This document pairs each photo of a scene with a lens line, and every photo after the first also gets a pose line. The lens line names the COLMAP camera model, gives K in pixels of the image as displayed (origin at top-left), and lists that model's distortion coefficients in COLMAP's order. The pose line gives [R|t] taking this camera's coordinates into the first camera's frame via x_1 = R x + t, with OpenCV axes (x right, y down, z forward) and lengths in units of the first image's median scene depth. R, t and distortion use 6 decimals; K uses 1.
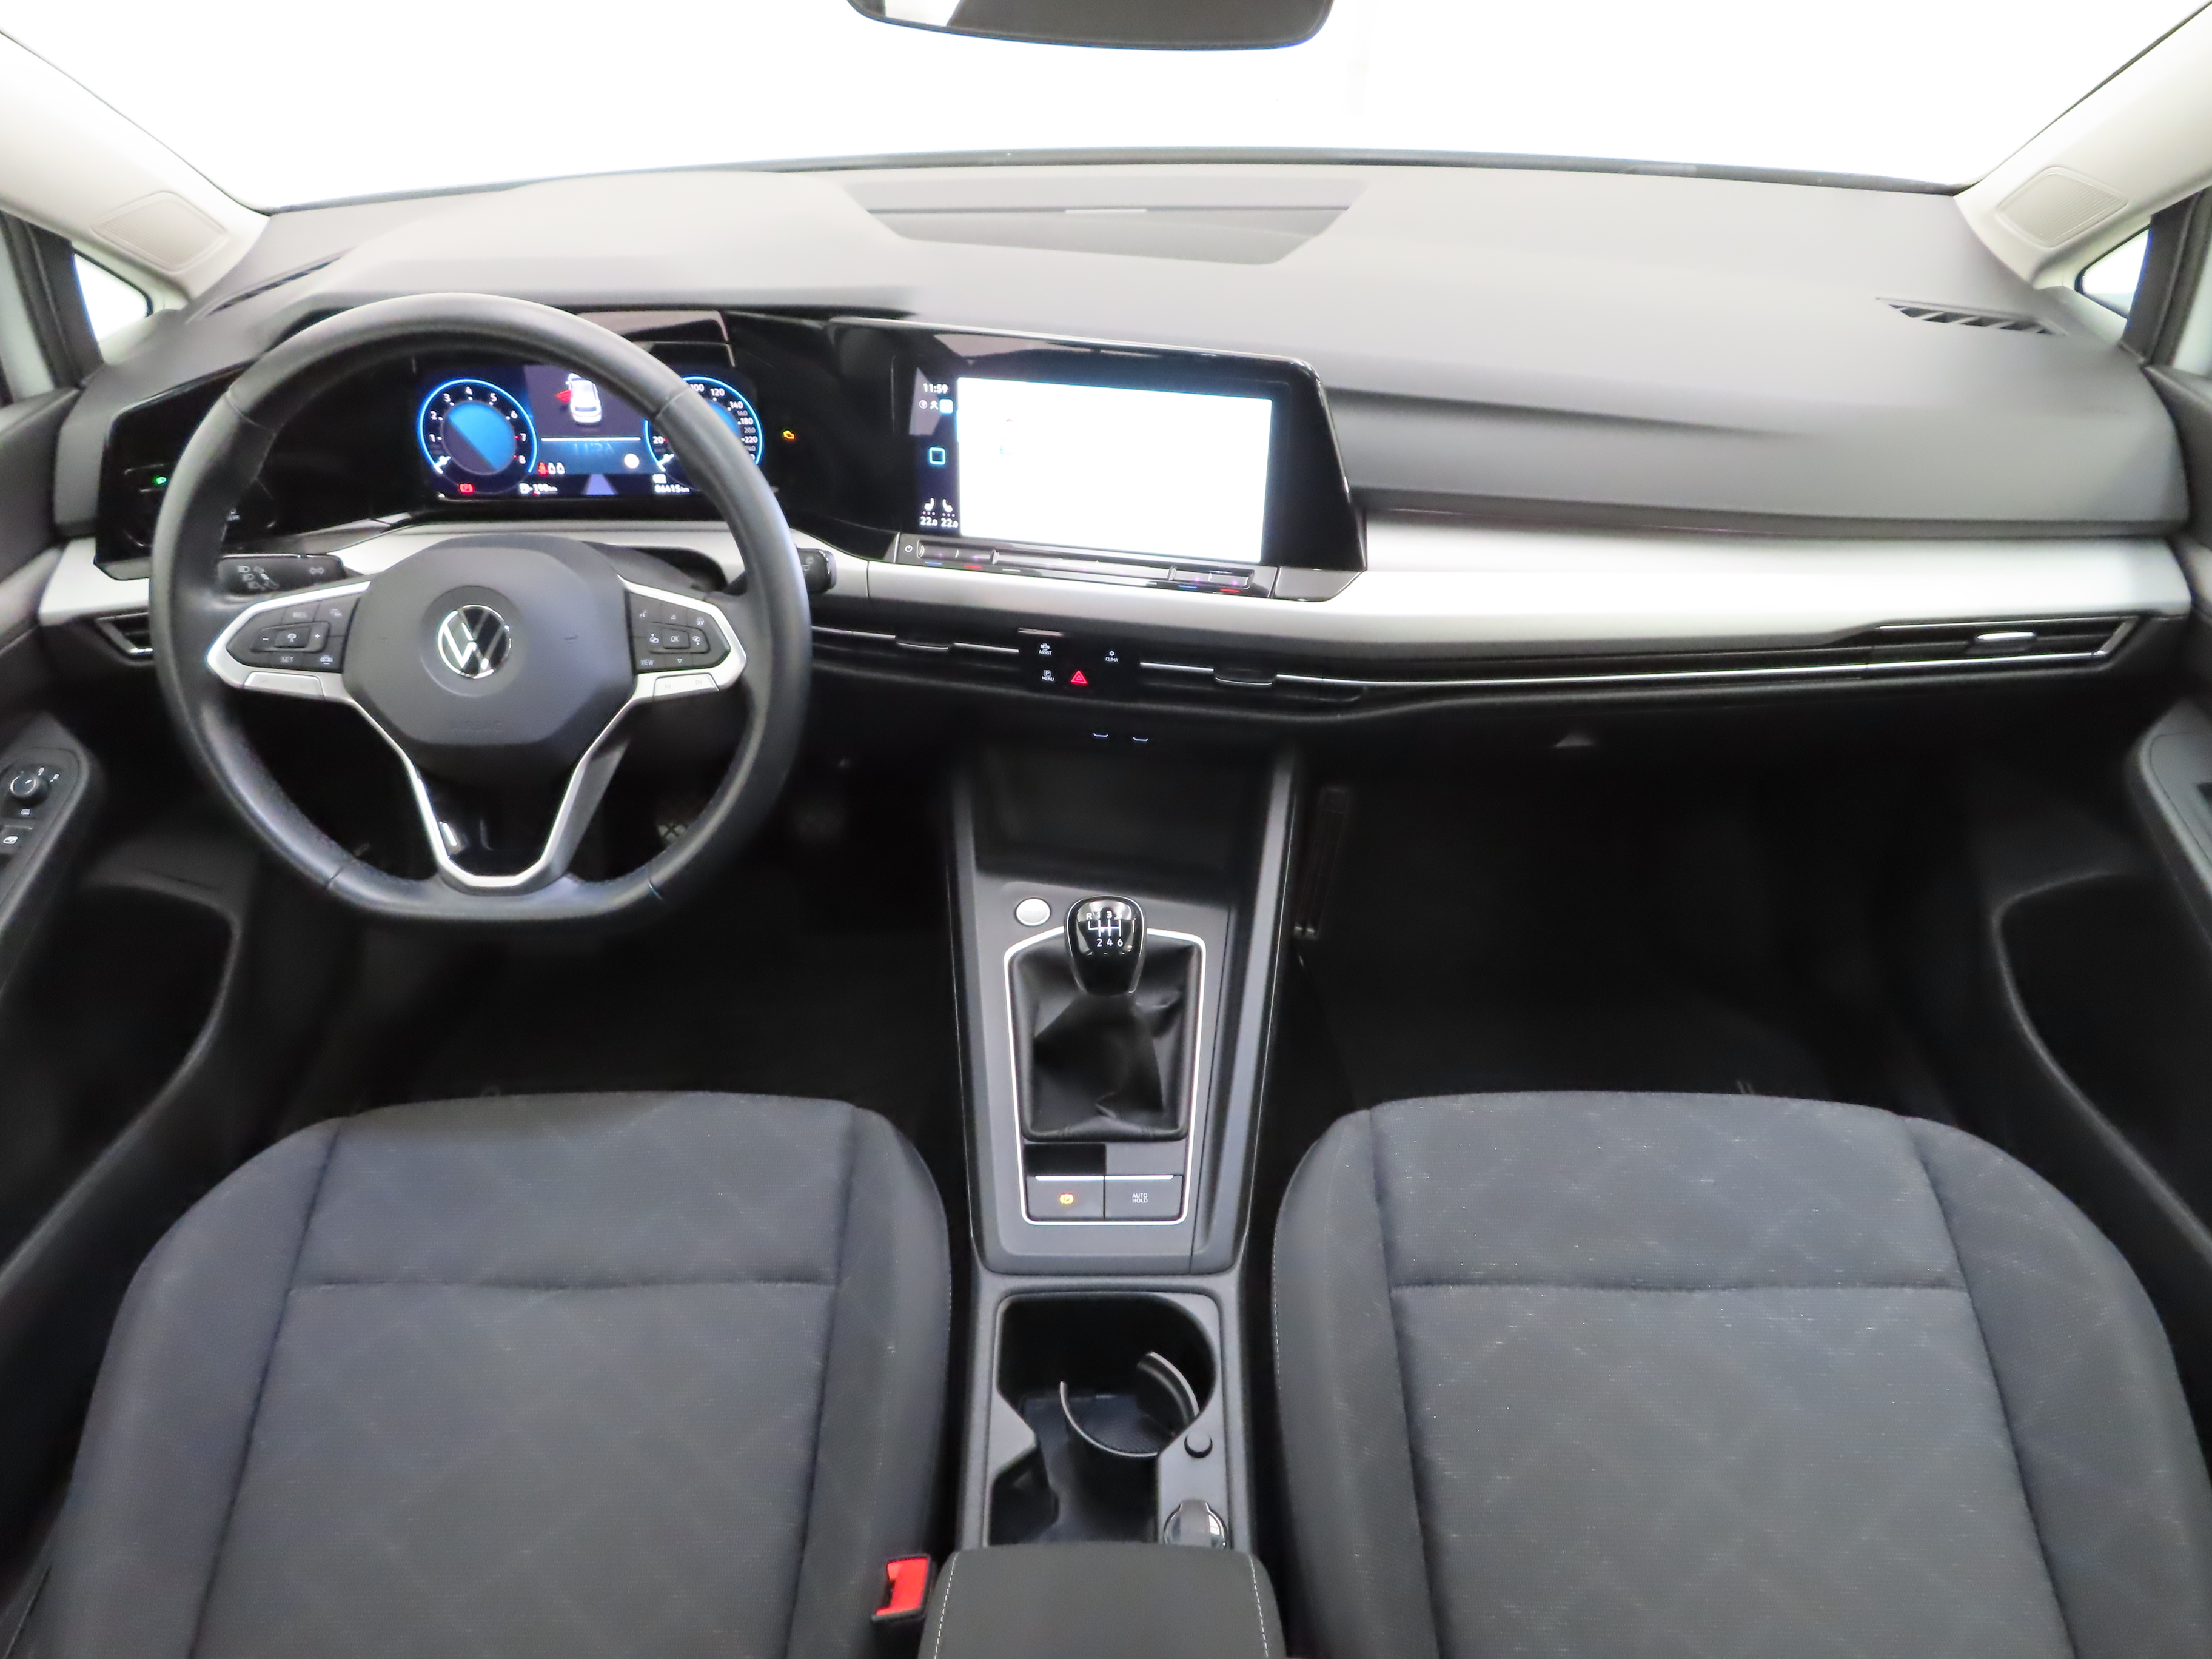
lens RADIAL K [[1575.7, 0, 1106.0], [0, 1575.7, 829.5], [0, 0, 1]] dist [-0.016204, 0.003961]
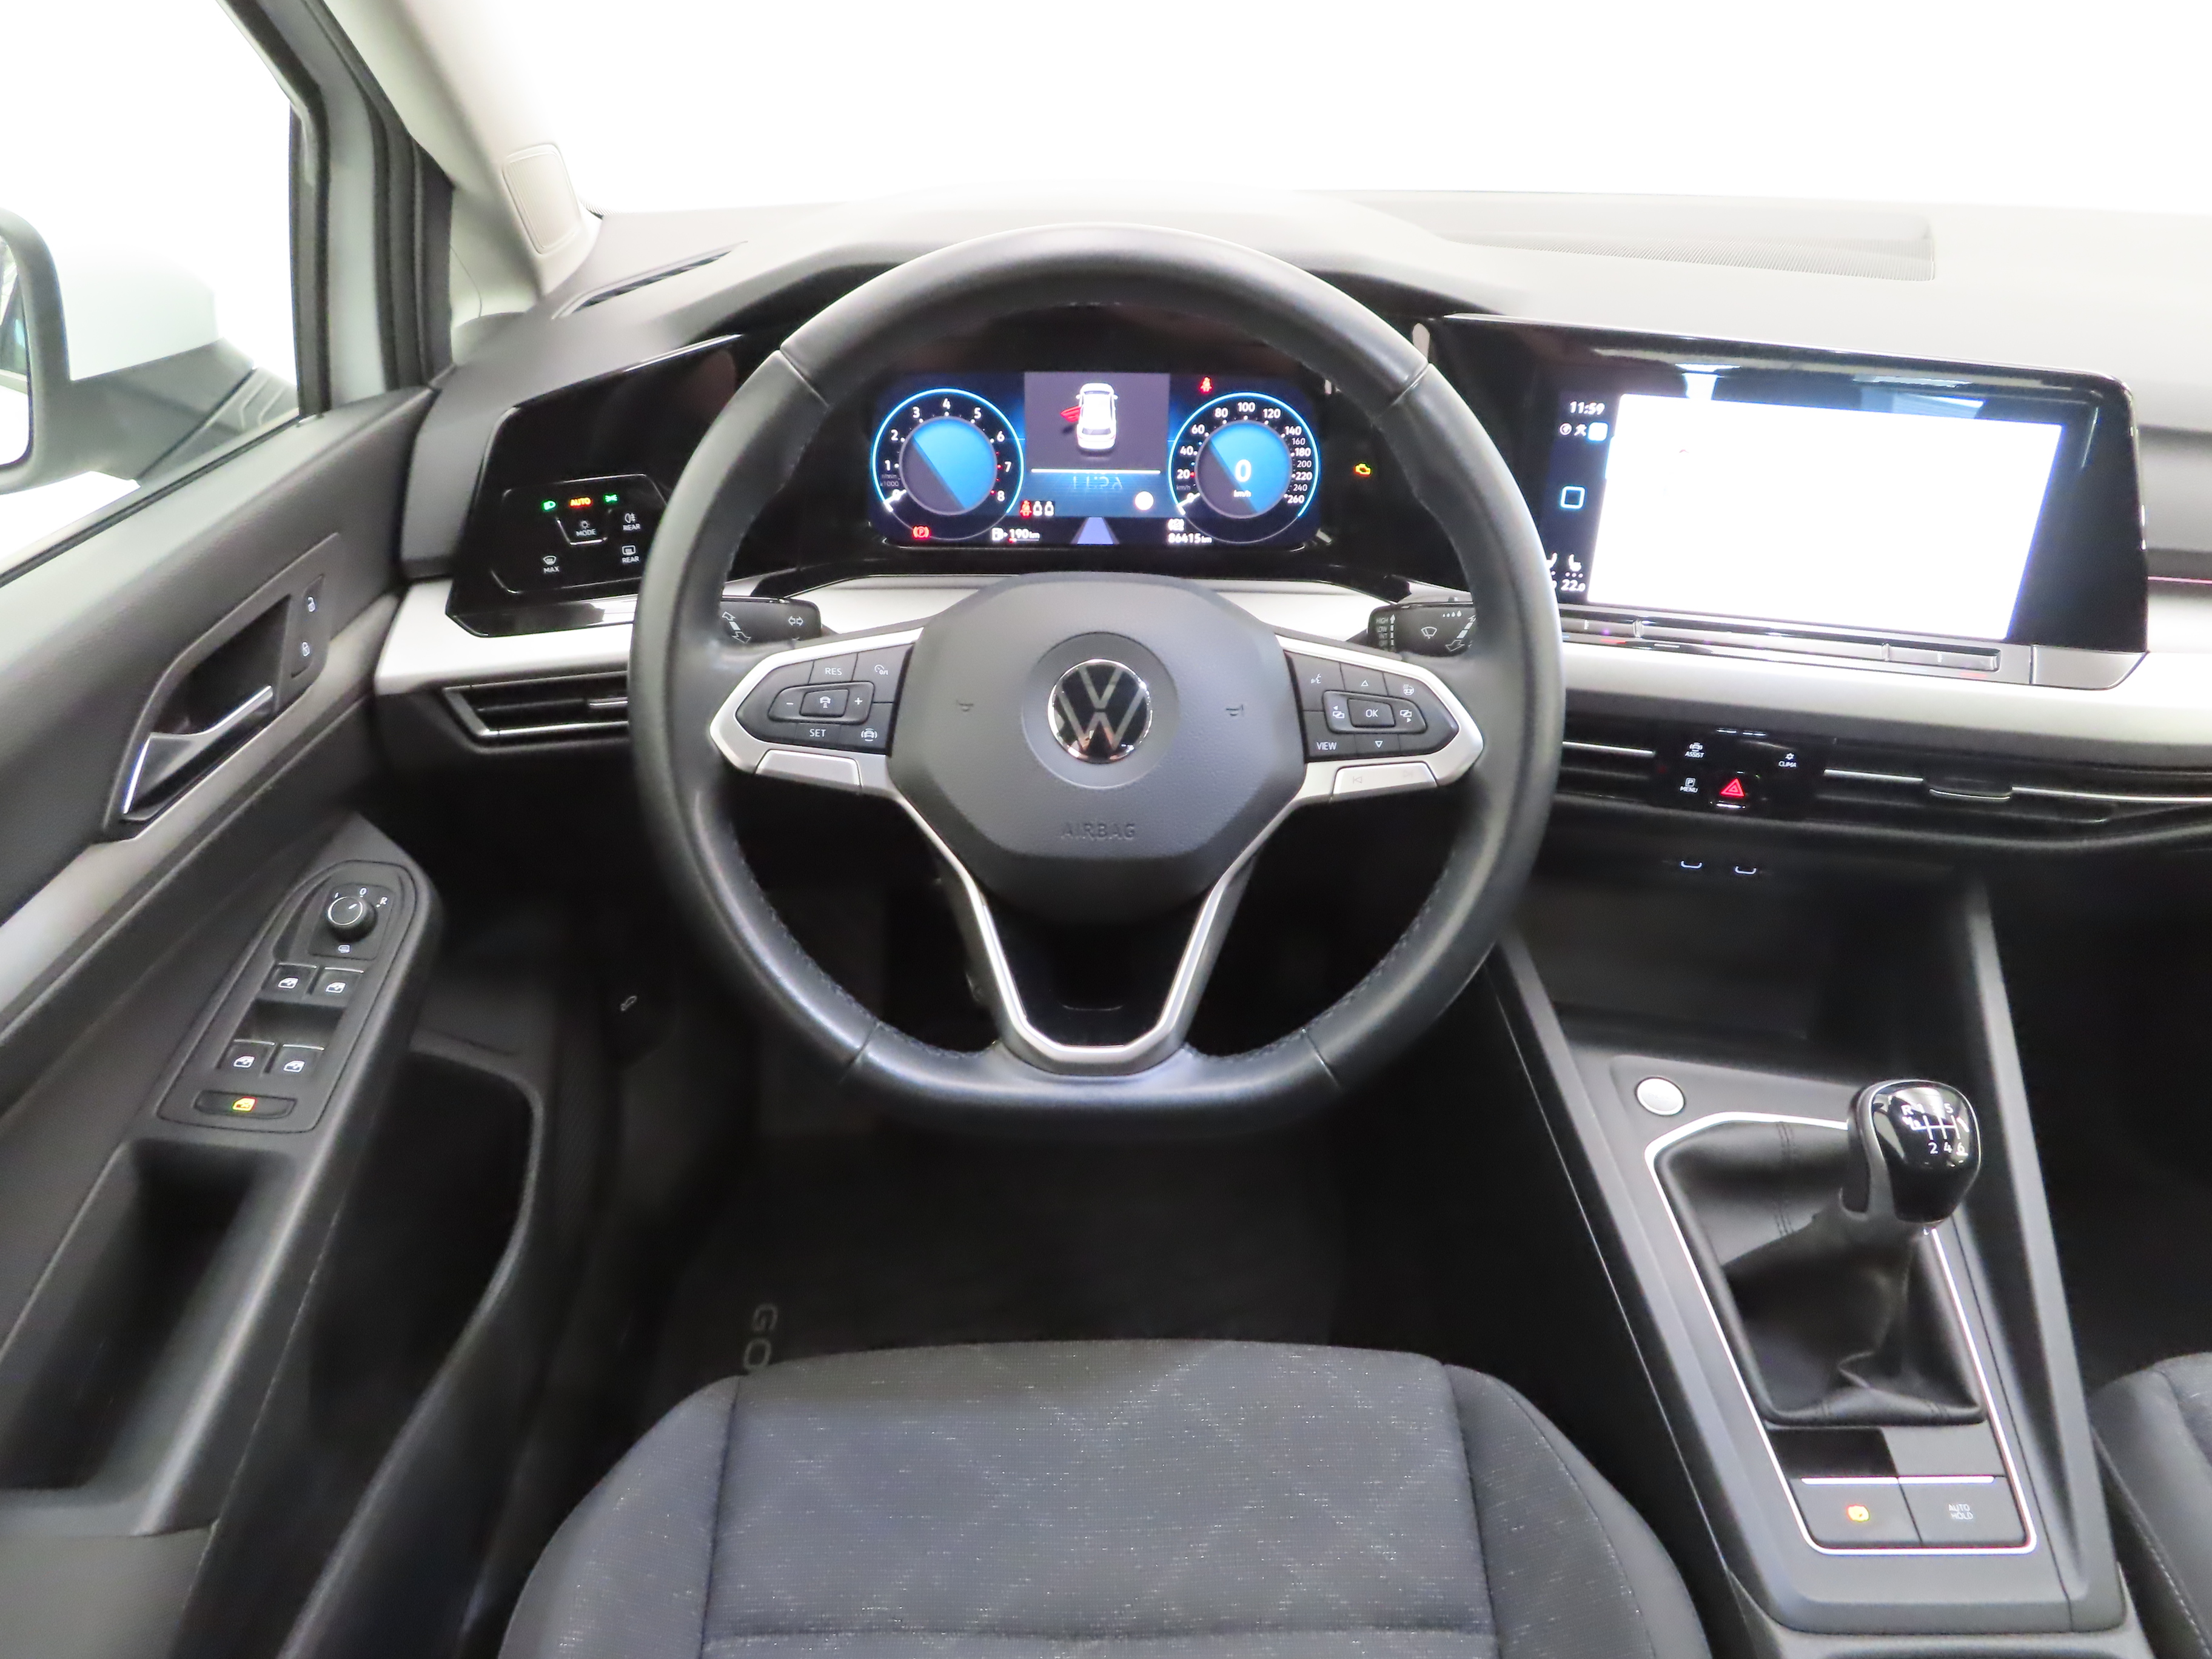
lens RADIAL K [[1575.7, 0, 1106.0], [0, 1575.7, 829.5], [0, 0, 1]] dist [-0.016204, 0.003961]
pose [[0.999446, 0.013150, 0.030565, -0.356263], [-0.010099, 0.995142, -0.097928, 0.001544], [-0.031704, 0.097565, 0.994724, 0.259628]]
